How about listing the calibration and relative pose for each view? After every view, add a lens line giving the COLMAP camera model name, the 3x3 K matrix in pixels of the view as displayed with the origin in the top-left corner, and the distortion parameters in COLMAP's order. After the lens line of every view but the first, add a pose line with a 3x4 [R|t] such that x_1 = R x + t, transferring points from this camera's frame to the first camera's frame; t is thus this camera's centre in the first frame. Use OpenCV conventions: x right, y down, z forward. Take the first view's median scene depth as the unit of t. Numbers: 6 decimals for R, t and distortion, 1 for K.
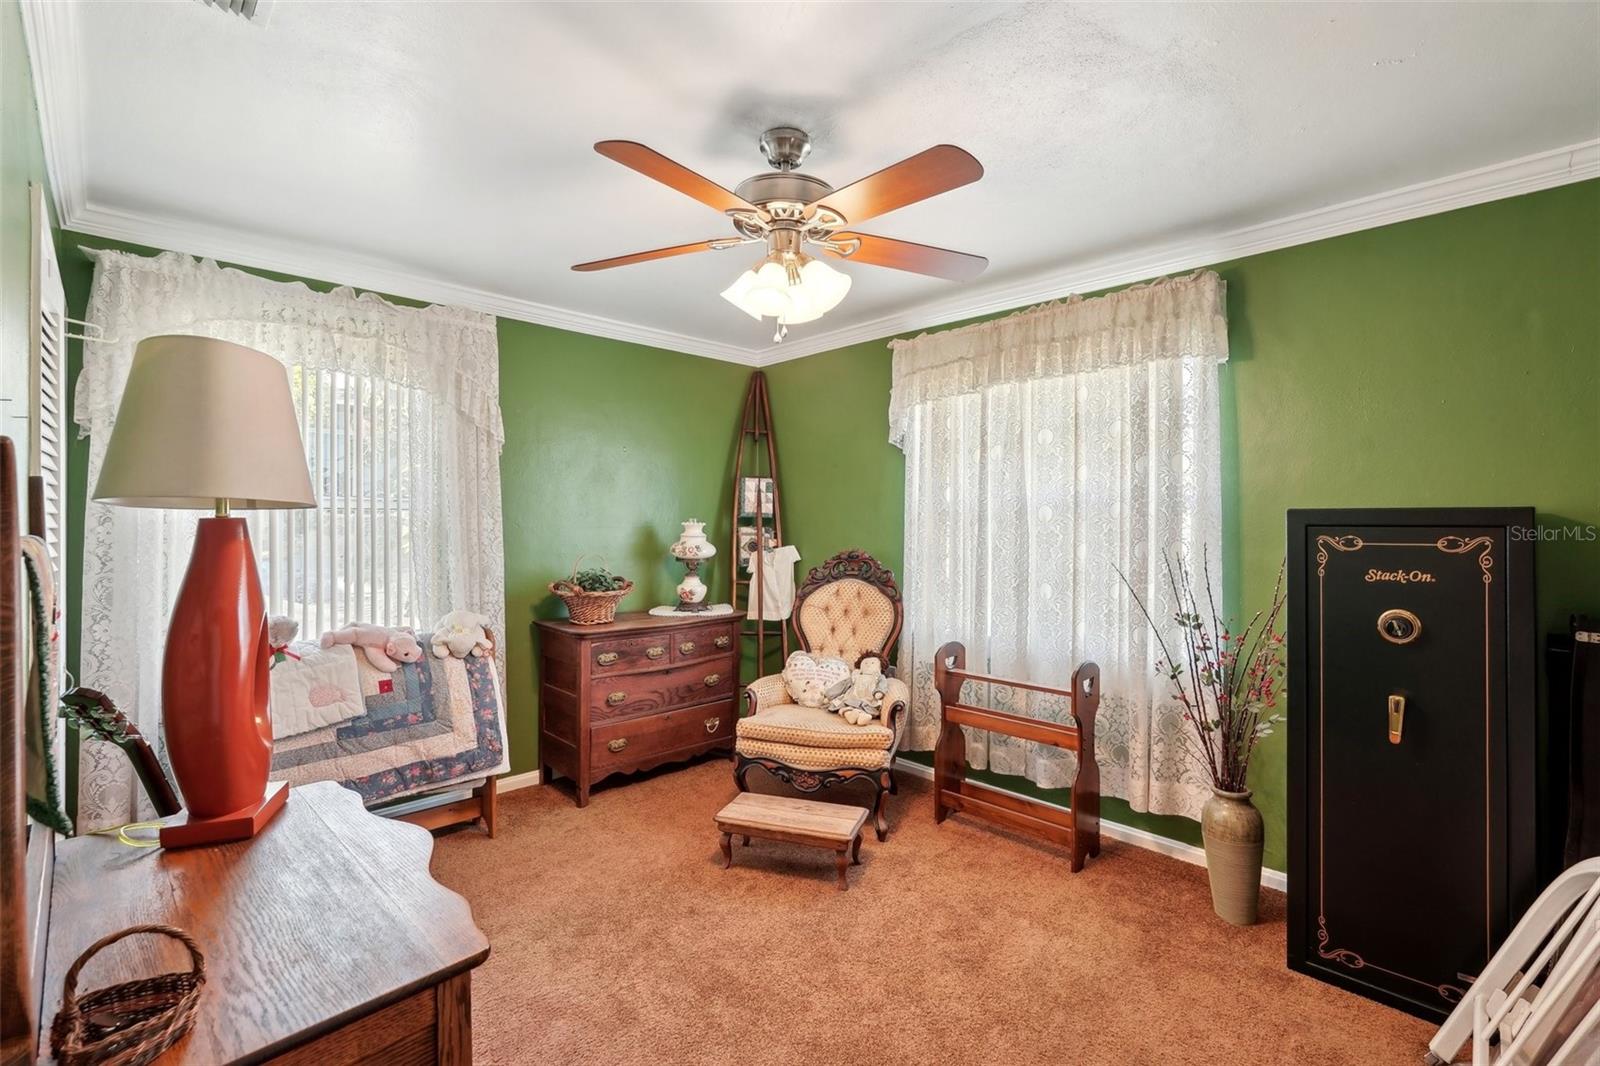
lens RADIAL K [[711.0, 0, 796.7], [0, 711.0, 531.7], [0, 0, 1]] dist [-0.002057, 0.000199]
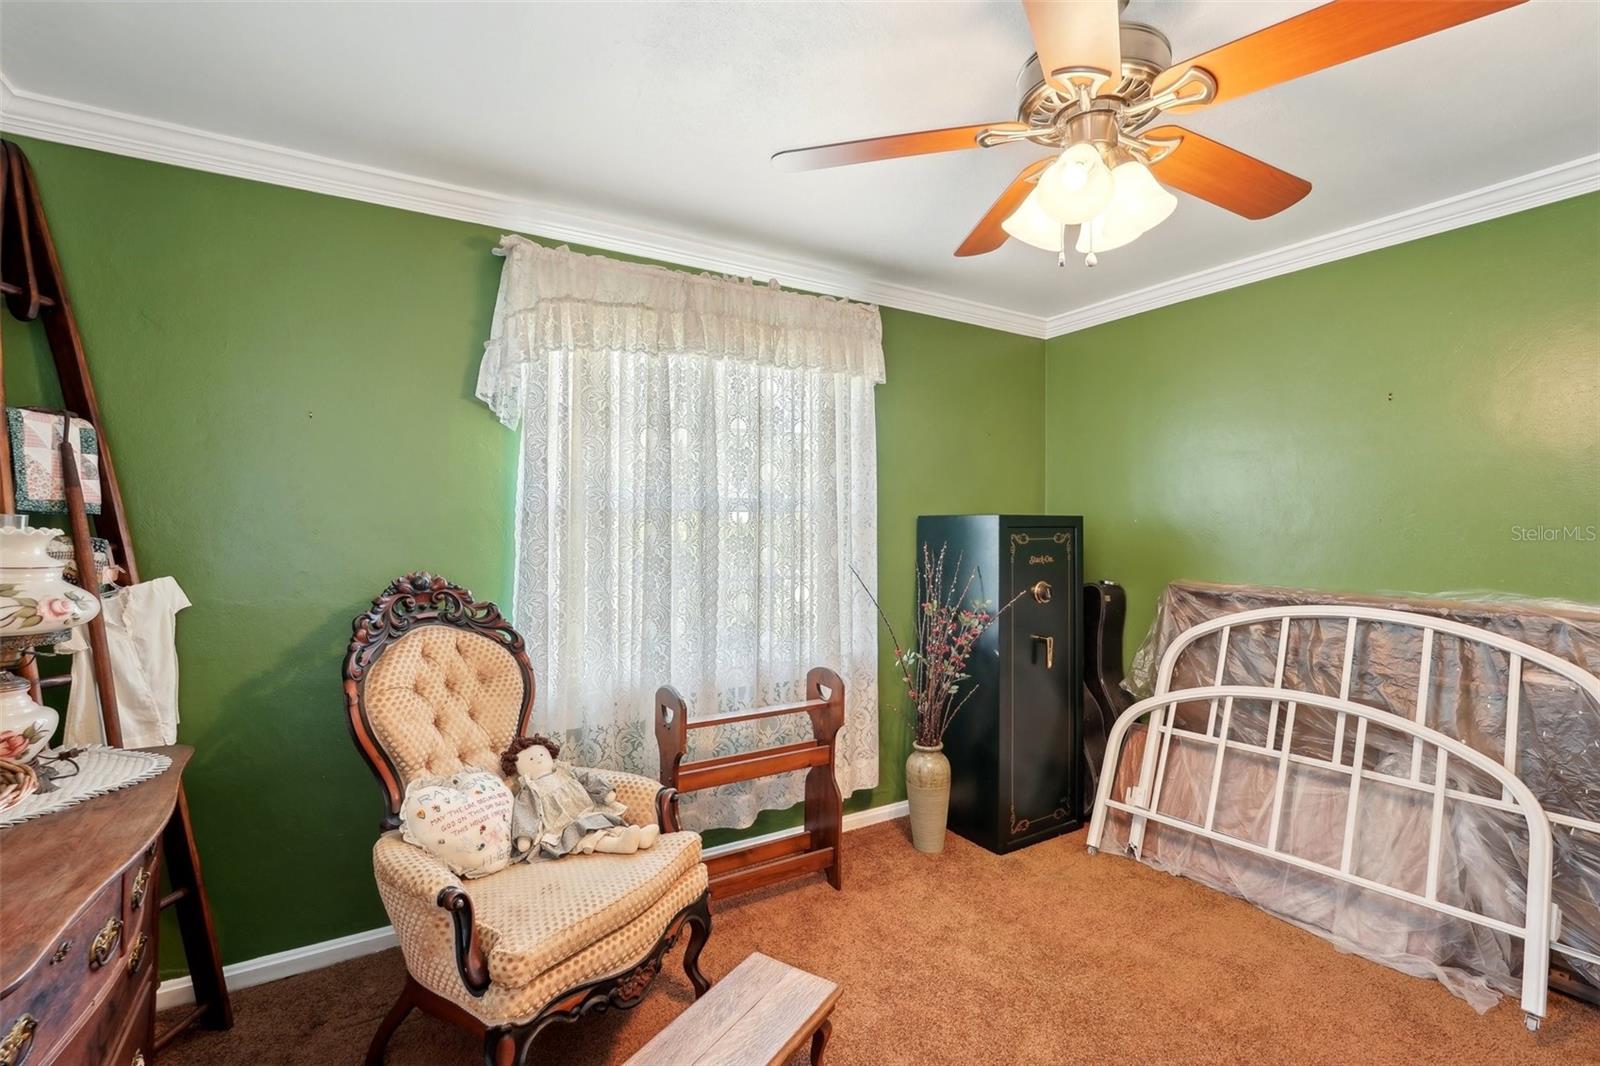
lens RADIAL K [[711.0, 0, 796.7], [0, 711.0, 531.7], [0, 0, 1]] dist [-0.002057, 0.000199]
pose [[0.246336, -0.008868, 0.969144, -0.429243], [0.014241, 0.999883, 0.005529, -0.007643], [-0.969080, 0.012439, 0.246434, 0.631074]]
